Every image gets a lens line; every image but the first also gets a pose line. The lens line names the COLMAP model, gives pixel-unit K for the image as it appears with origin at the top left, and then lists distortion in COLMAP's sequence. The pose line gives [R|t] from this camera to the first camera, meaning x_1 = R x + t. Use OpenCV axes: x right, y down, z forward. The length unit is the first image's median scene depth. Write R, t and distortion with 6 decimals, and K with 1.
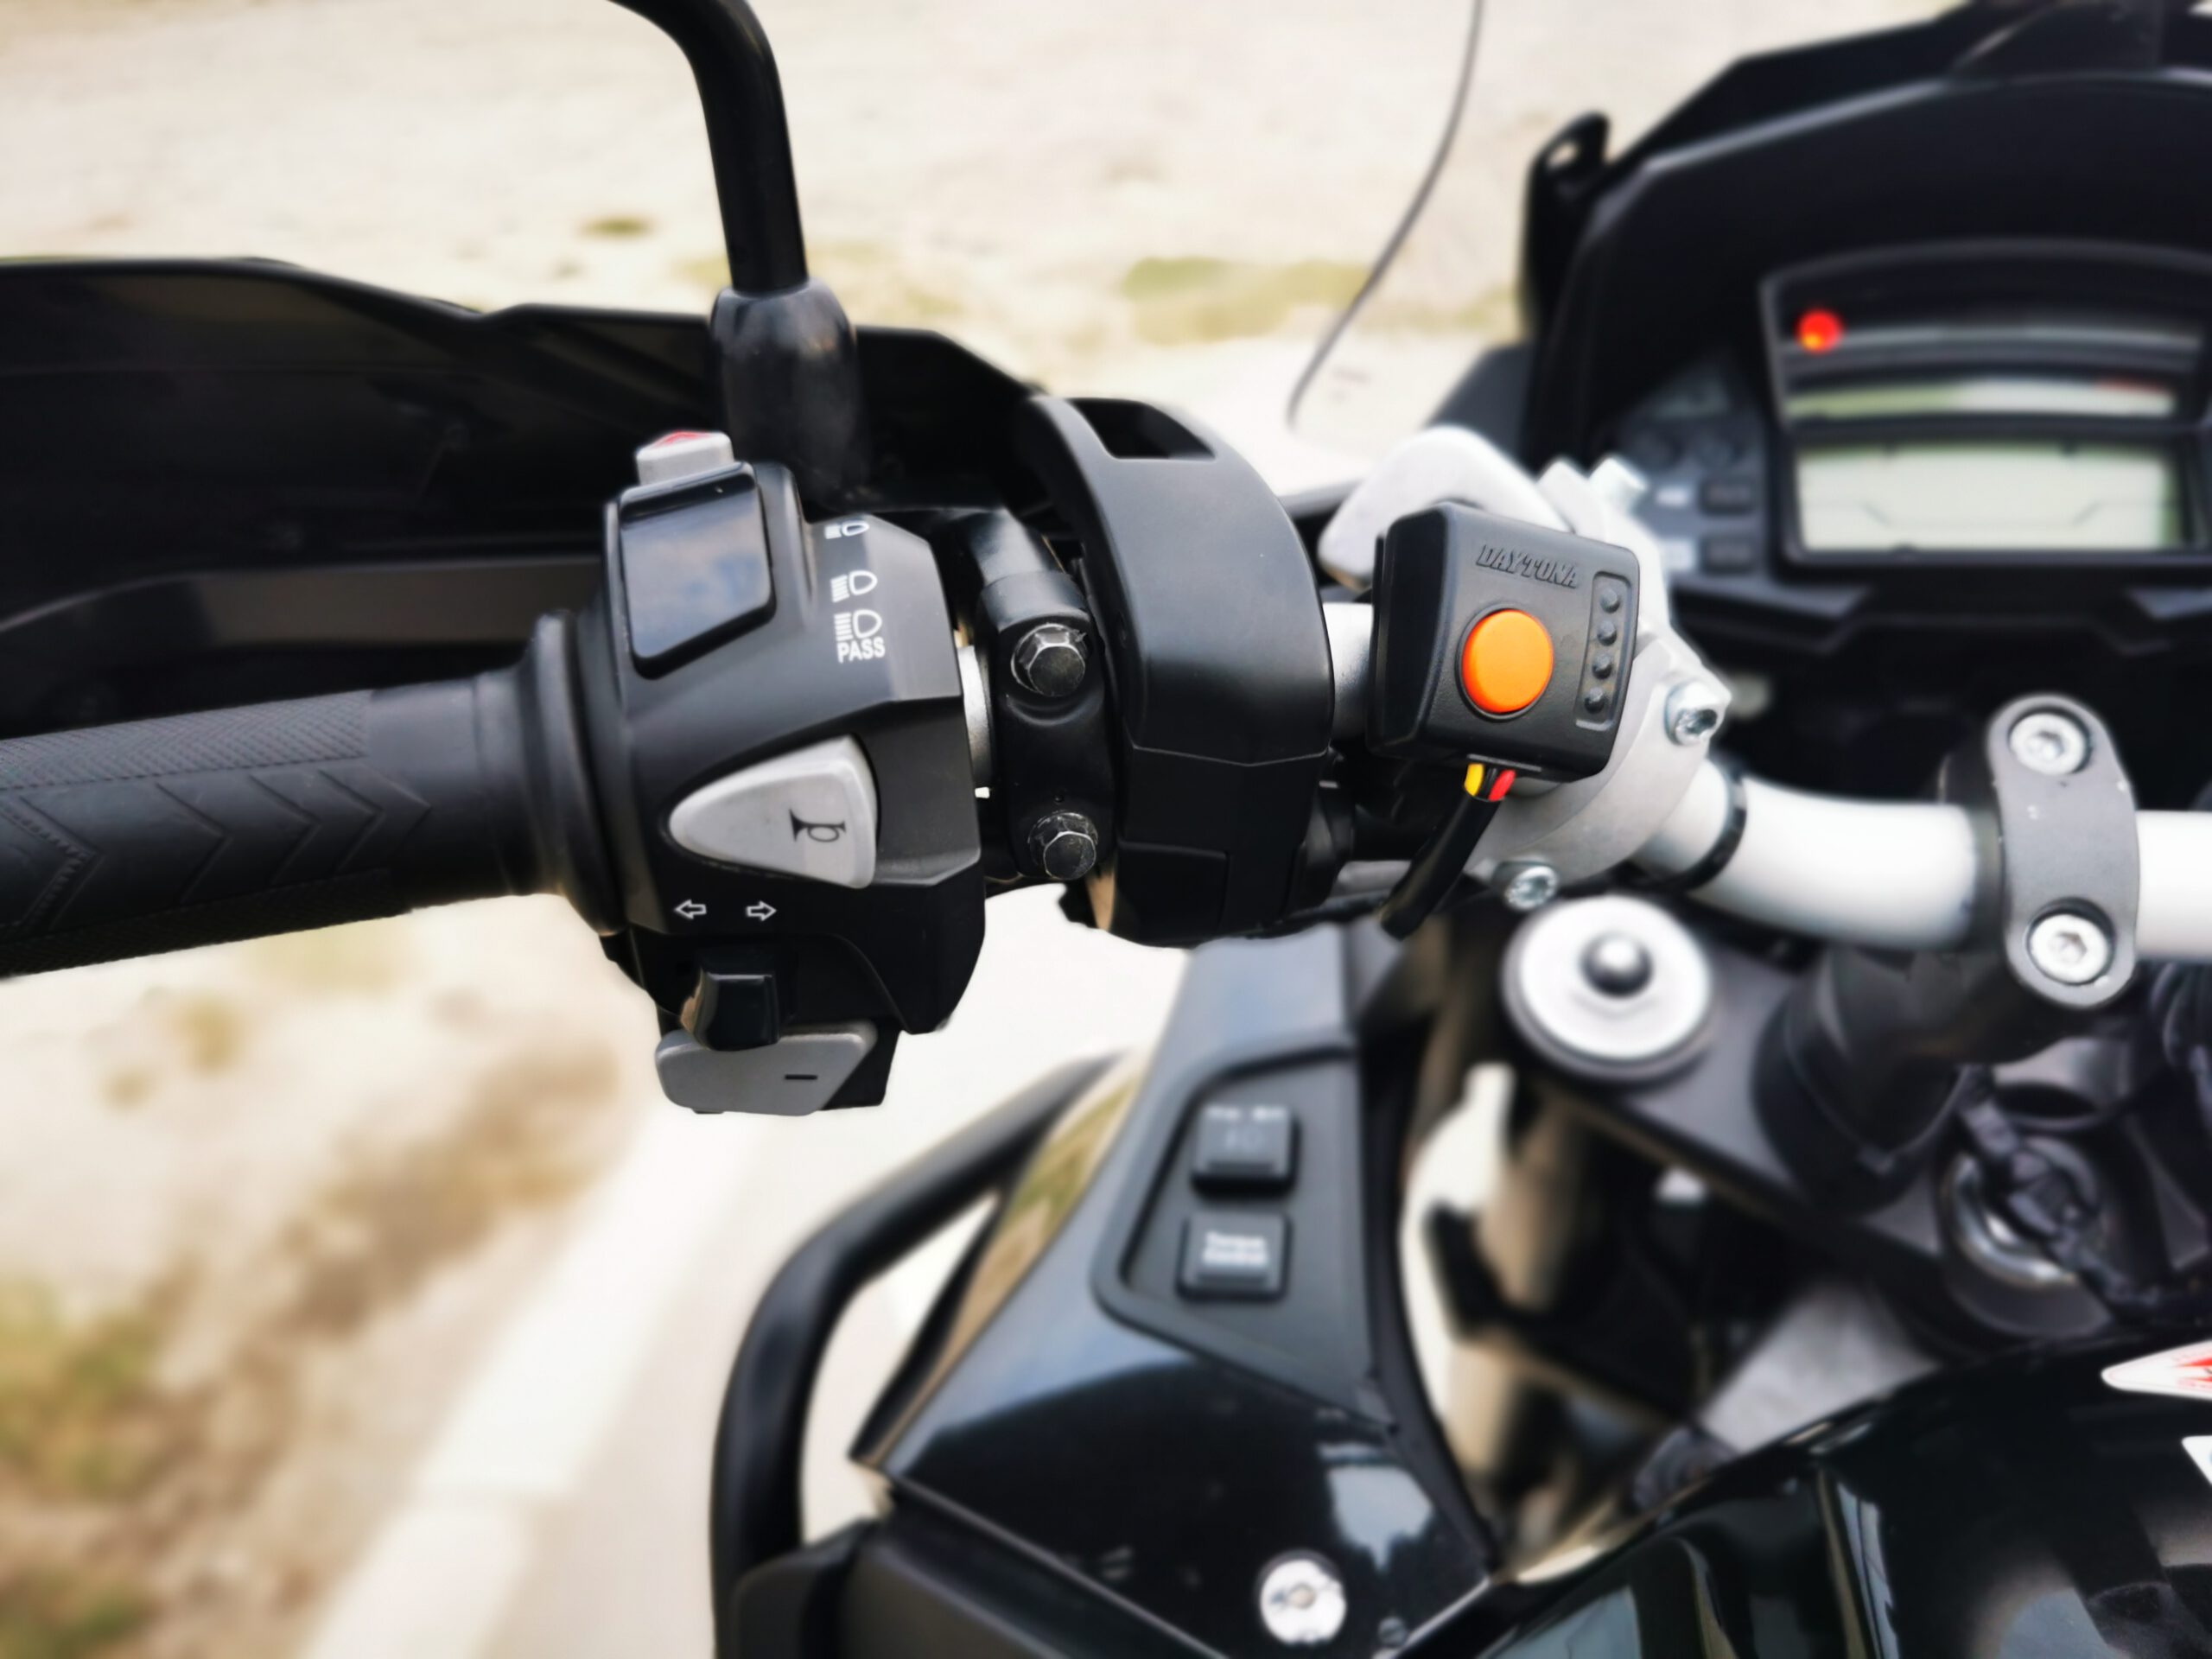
lens RADIAL K [[1769.2, 0, 1106.0], [0, 1769.2, 829.5], [0, 0, 1]] dist [-0.003118, -0.012871]
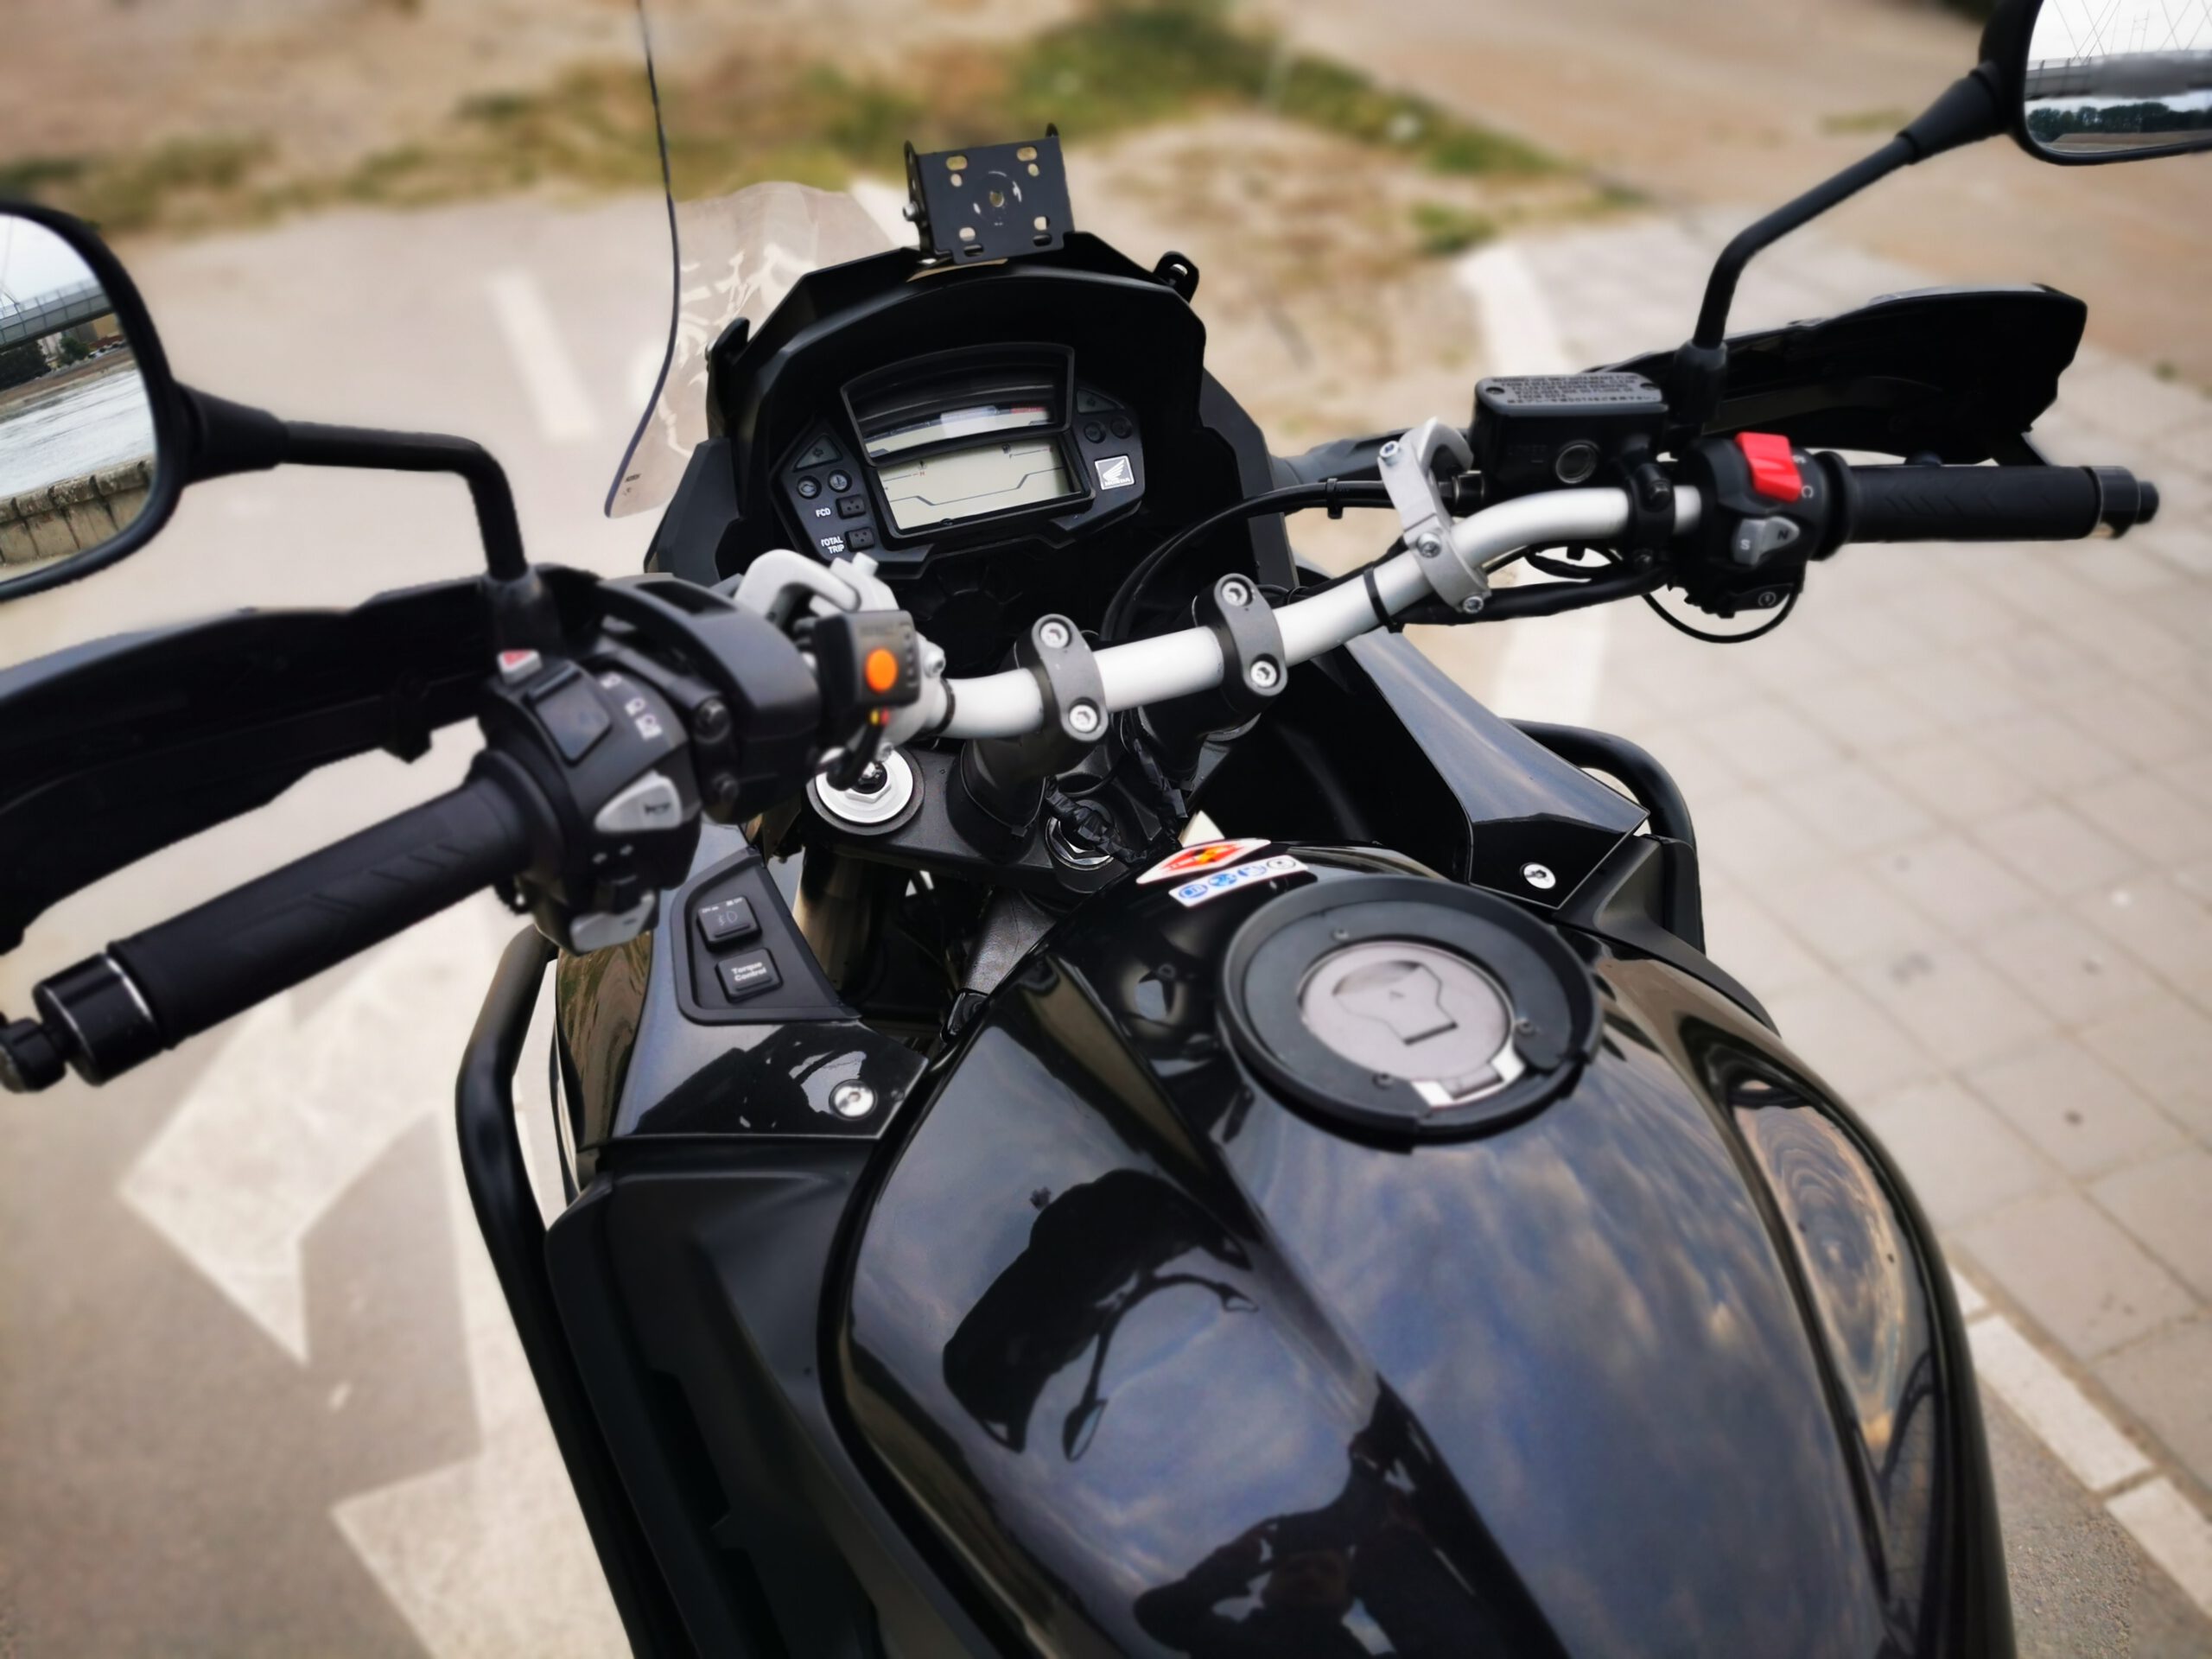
lens RADIAL K [[1769.2, 0, 1106.0], [0, 1769.2, 829.5], [0, 0, 1]] dist [-0.003118, -0.012871]
pose [[0.818705, -0.281808, 0.500306, -0.494814], [0.226895, 0.959150, 0.168969, -0.136556], [-0.527485, -0.024819, 0.849202, -0.778921]]
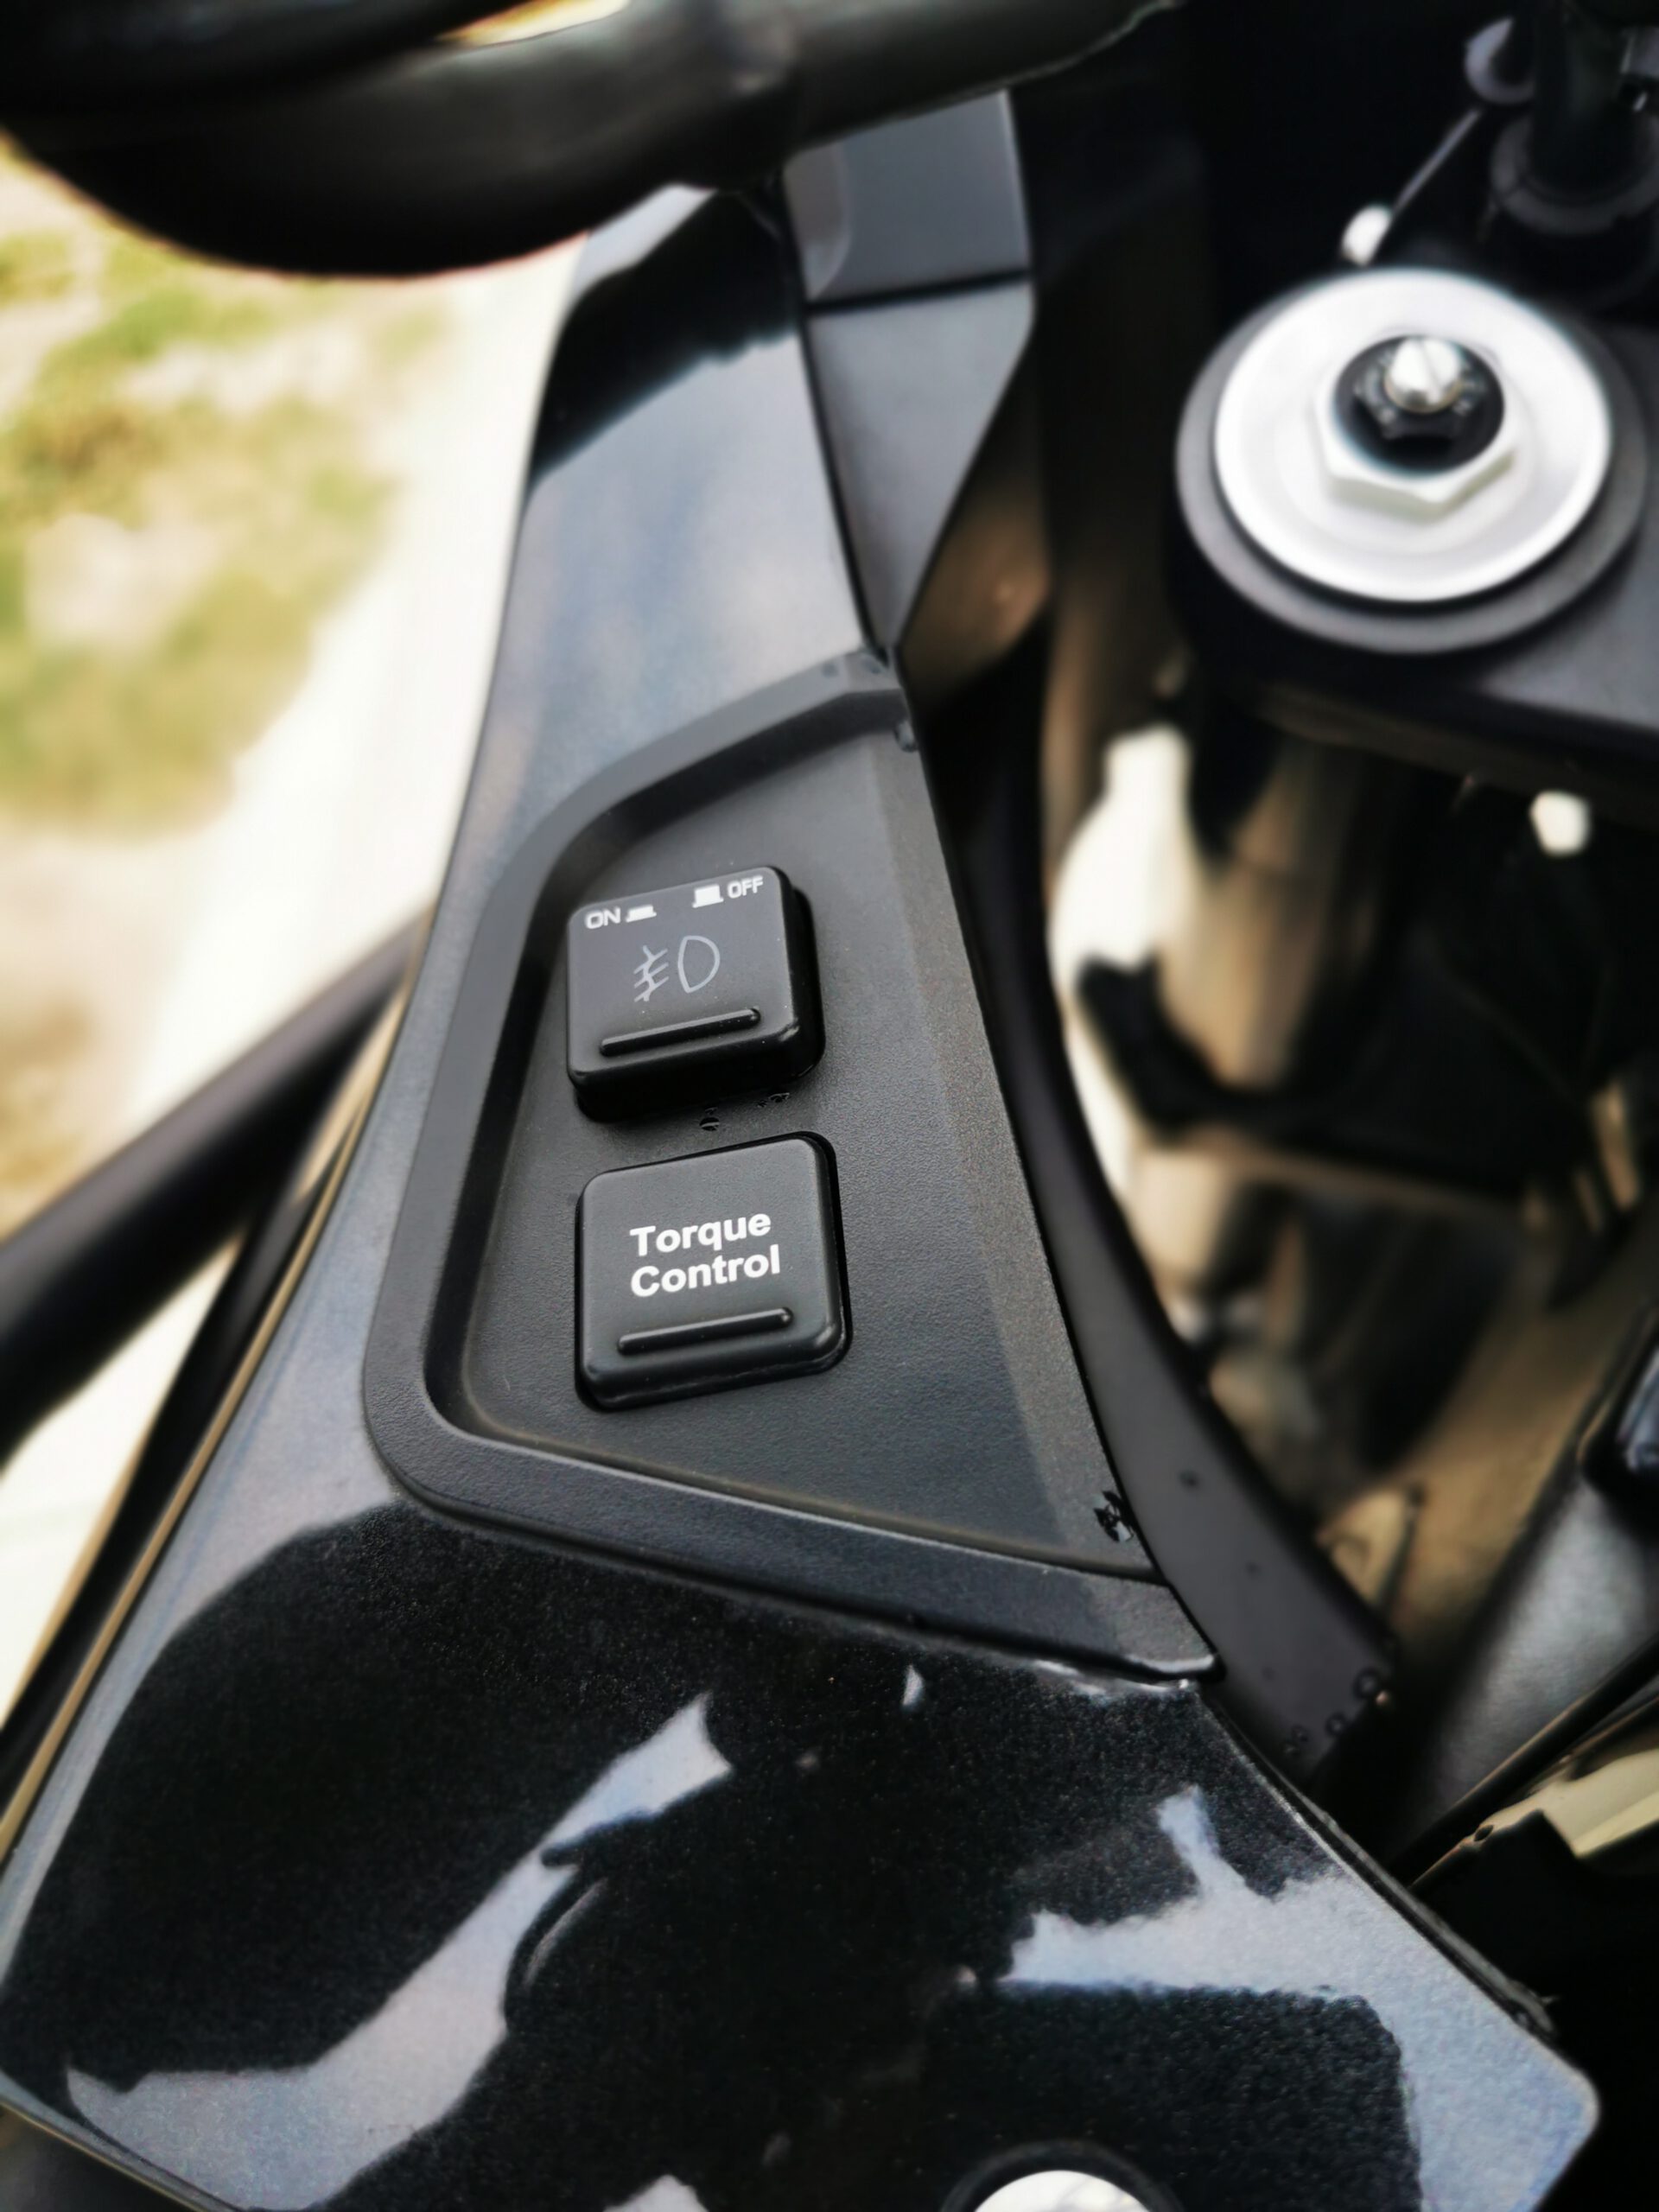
lens RADIAL K [[1769.2, 0, 922.1], [0, 1769.2, 1105.0], [0, 0, 1]] dist [-0.003118, -0.012871]
pose [[0.965048, -0.244143, 0.095270, 0.084759], [0.209347, 0.936841, 0.280185, 0.103334], [-0.157658, -0.250448, 0.955207, 0.594890]]
